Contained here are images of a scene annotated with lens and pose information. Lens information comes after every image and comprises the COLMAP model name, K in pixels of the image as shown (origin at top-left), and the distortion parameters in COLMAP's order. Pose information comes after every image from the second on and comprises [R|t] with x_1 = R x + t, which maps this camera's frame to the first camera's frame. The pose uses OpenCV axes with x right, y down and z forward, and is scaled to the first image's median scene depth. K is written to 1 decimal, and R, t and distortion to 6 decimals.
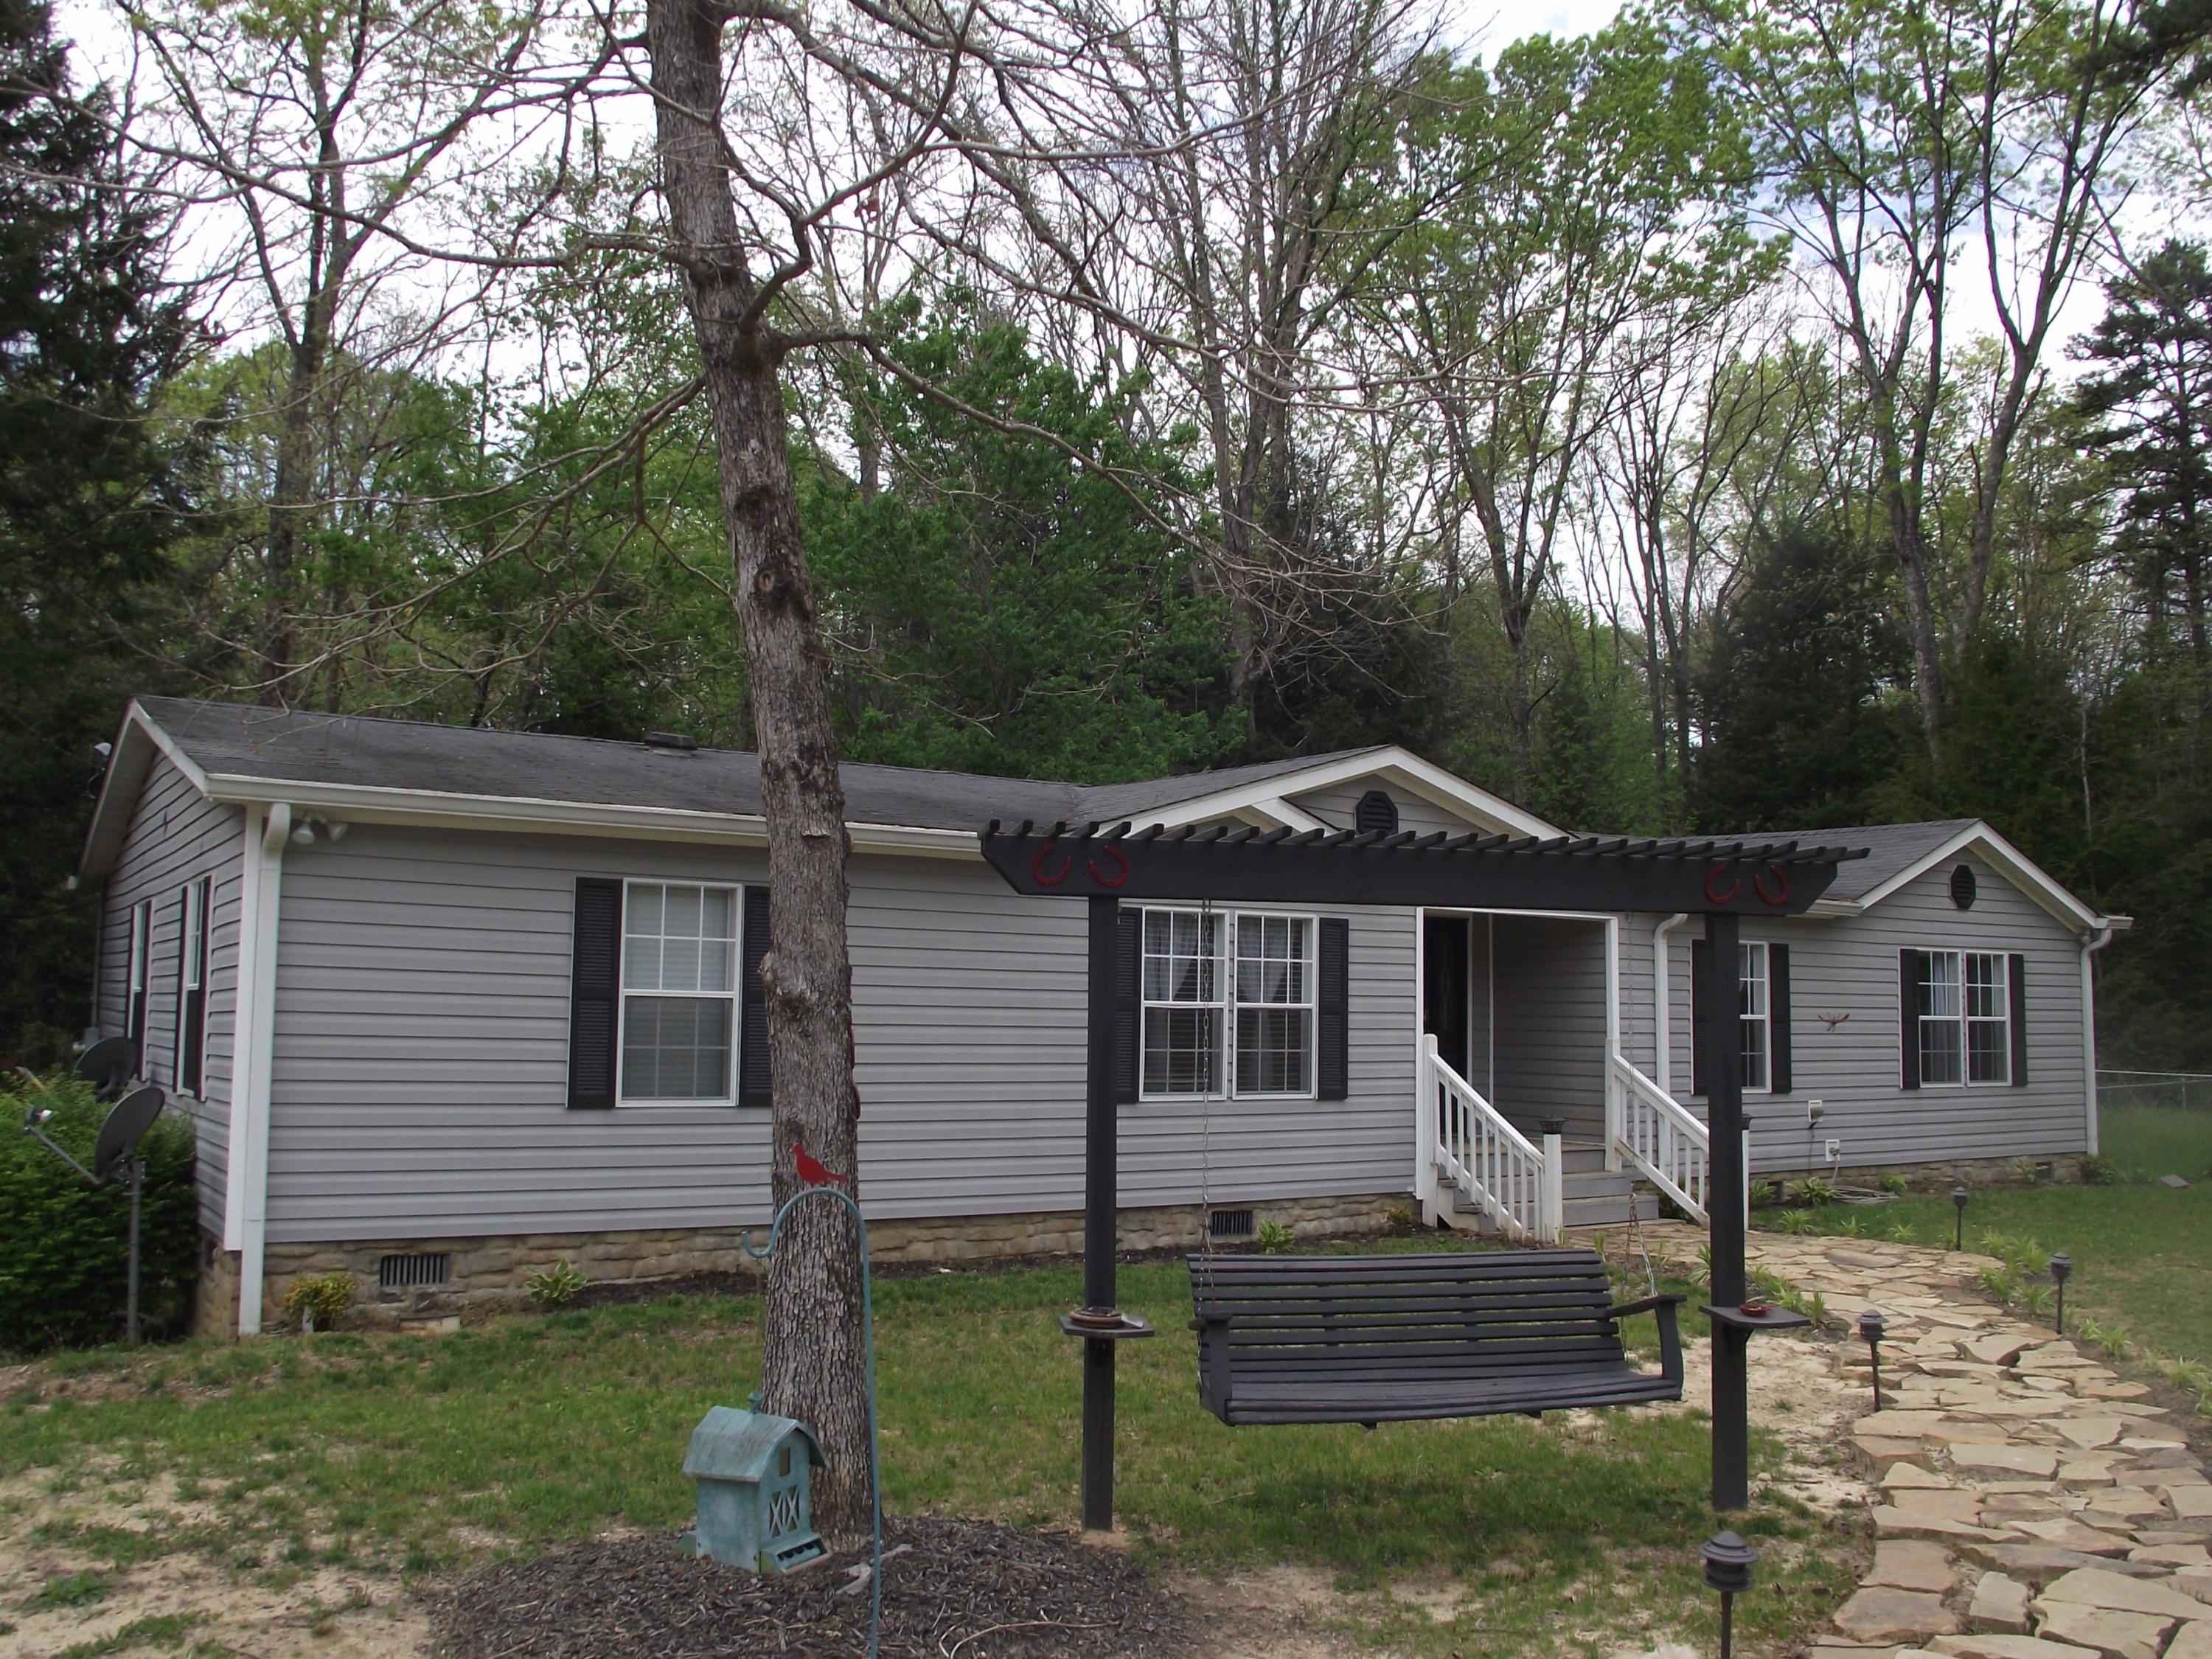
lens RADIAL K [[1722.9, 0, 1169.8], [0, 1722.9, 829.3], [0, 0, 1]] dist [-0.091487, 0.074383]
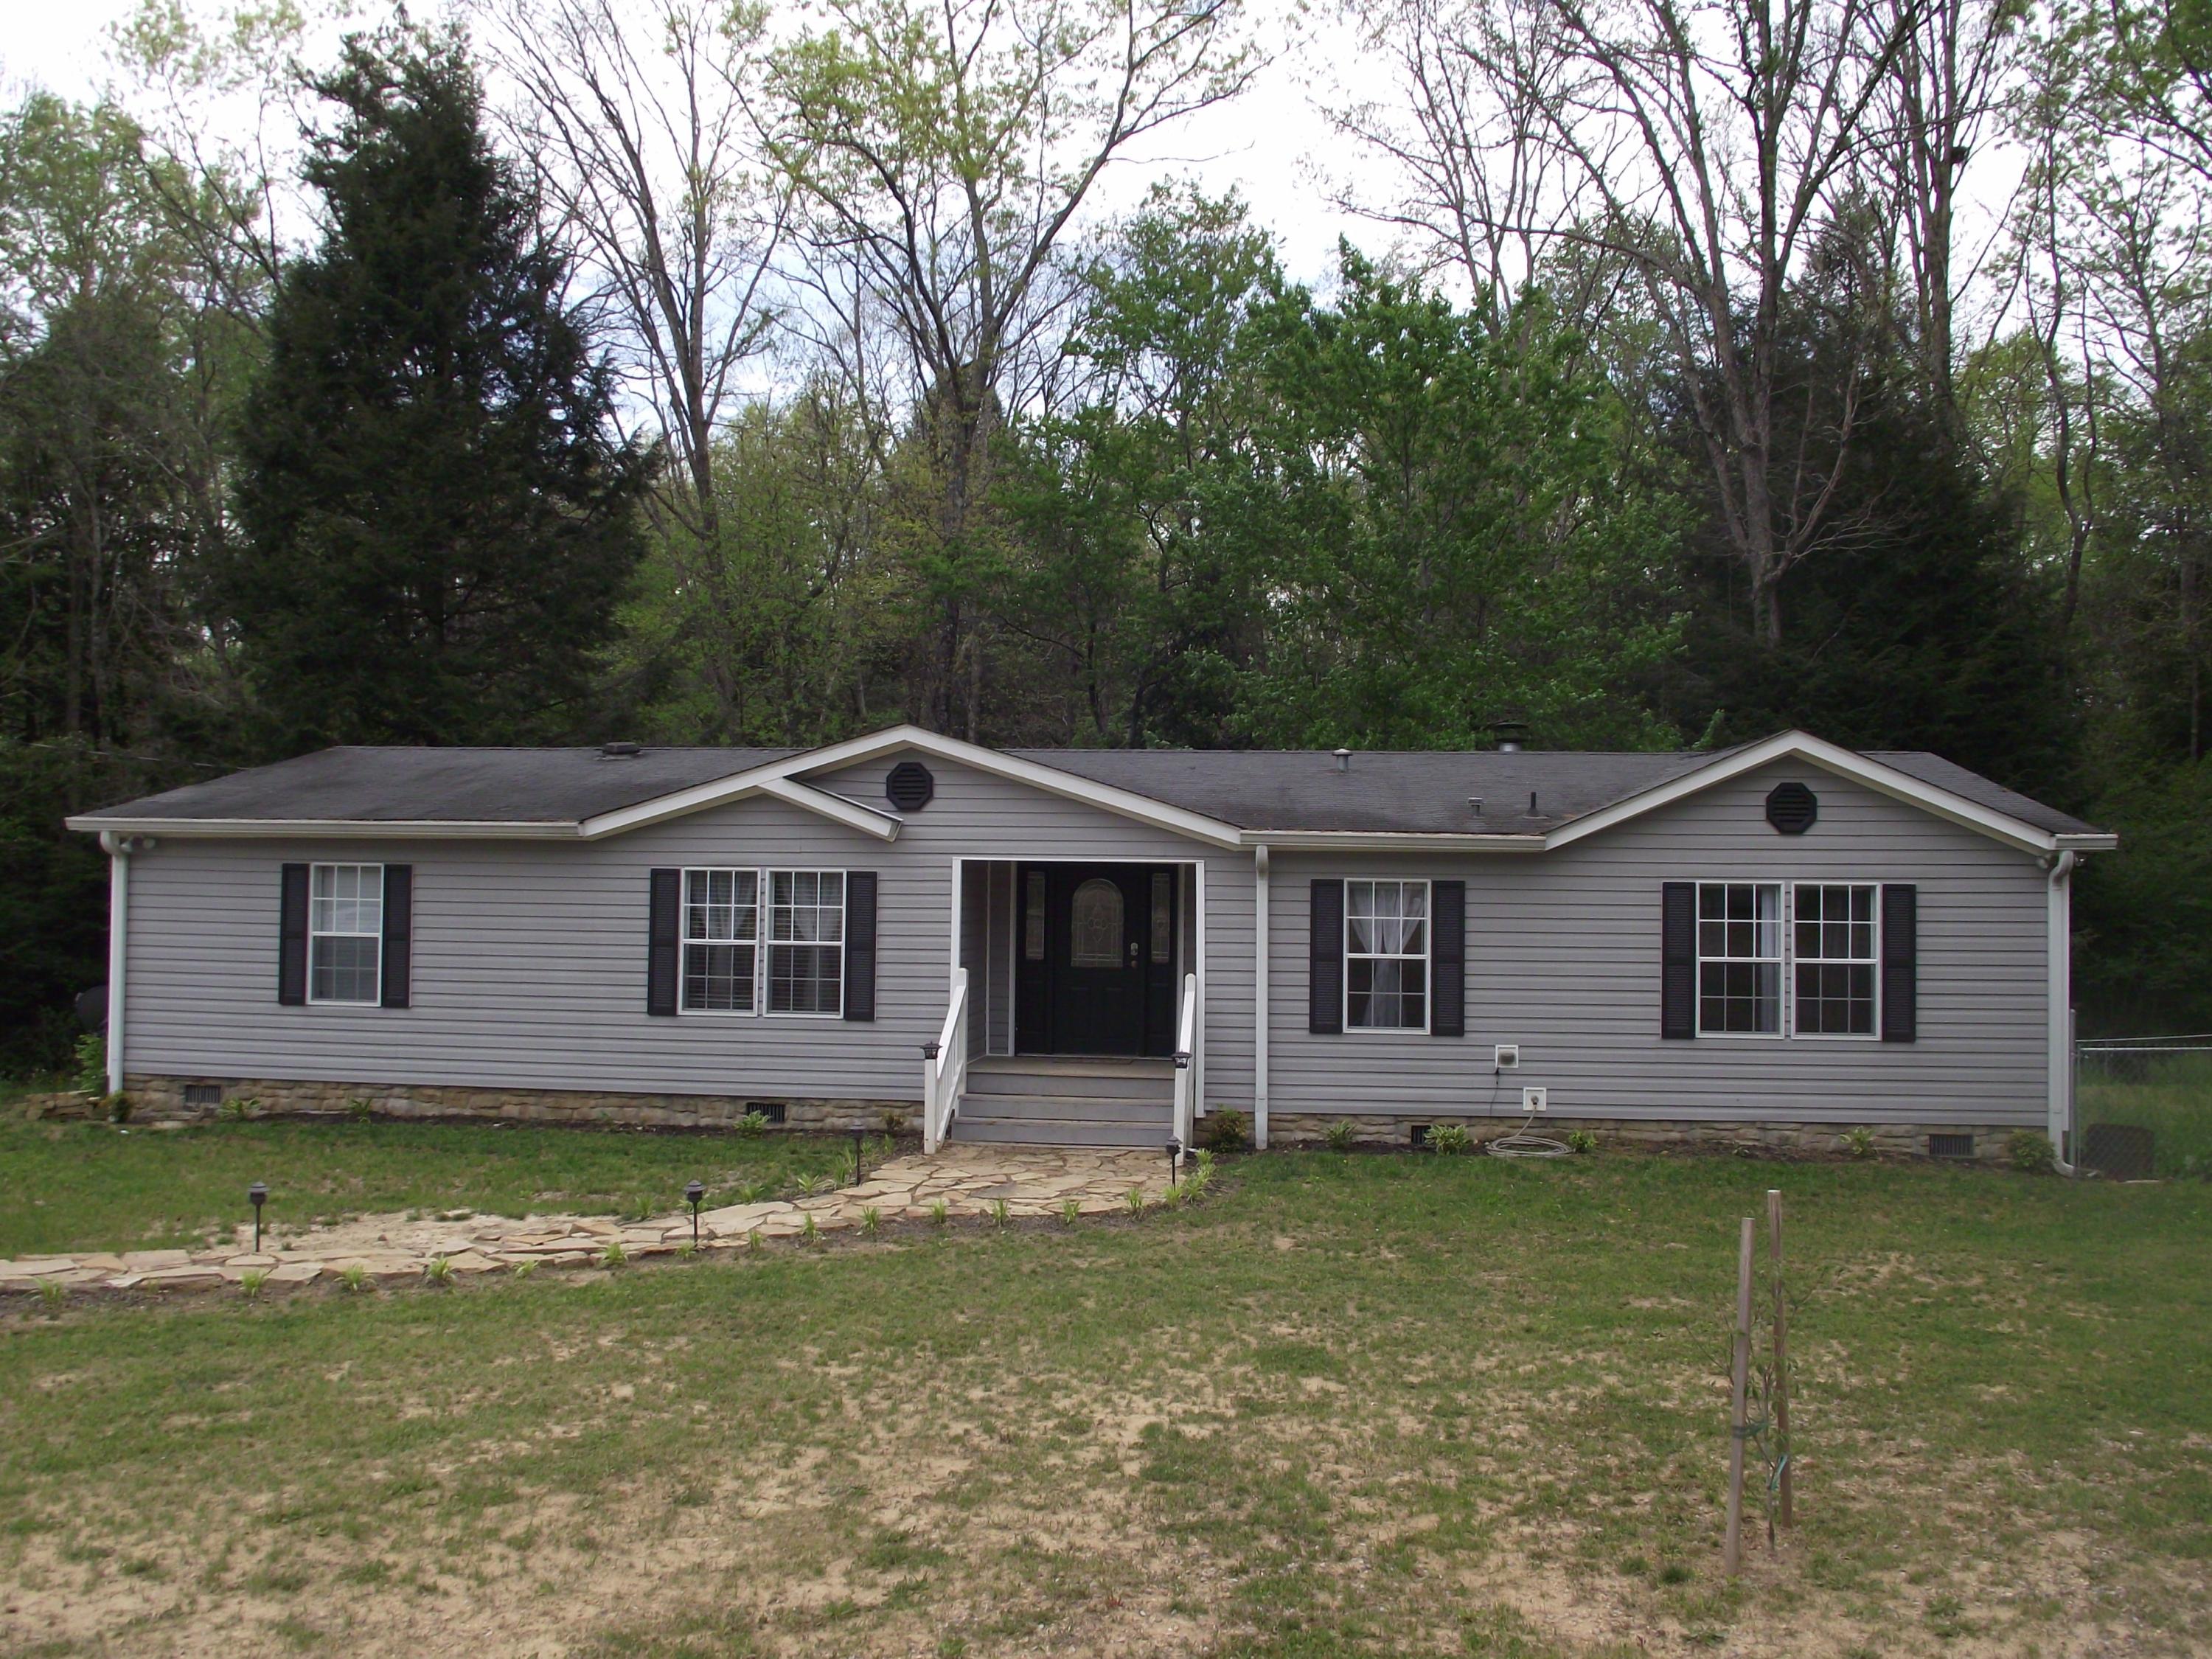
lens RADIAL K [[1722.9, 0, 1169.8], [0, 1722.9, 829.3], [0, 0, 1]] dist [-0.091487, 0.074383]
pose [[0.798640, -0.049218, -0.599793, 1.034972], [0.059709, 0.998213, -0.002408, 0.039418], [0.598839, -0.033890, 0.800152, 0.166556]]
